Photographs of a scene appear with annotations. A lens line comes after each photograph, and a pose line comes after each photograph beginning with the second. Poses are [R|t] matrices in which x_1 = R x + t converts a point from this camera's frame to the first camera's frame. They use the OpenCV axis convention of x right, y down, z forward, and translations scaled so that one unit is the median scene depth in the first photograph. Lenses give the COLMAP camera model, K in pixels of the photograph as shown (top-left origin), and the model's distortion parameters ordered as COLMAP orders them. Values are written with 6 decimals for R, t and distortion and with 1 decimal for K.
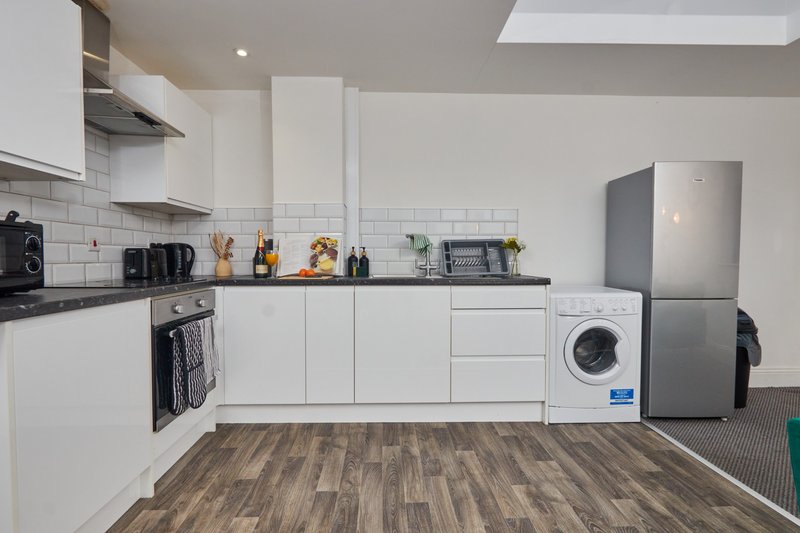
lens RADIAL K [[376.9, 0, 394.5], [0, 376.9, 271.4], [0, 0, 1]] dist [0.000631, -0.001358]
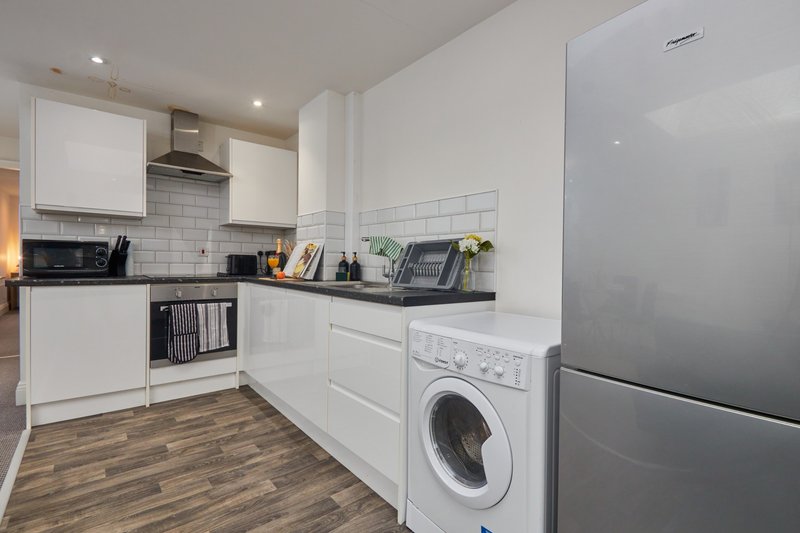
lens RADIAL K [[378.4, 0, 398.8], [0, 378.4, 268.1], [0, 0, 1]] dist [0.000380, -0.001054]
pose [[0.610073, 0.022955, -0.792012, 1.030956], [-0.044600, 0.998990, -0.005401, -0.031162], [0.791089, 0.038618, 0.610481, 0.666881]]
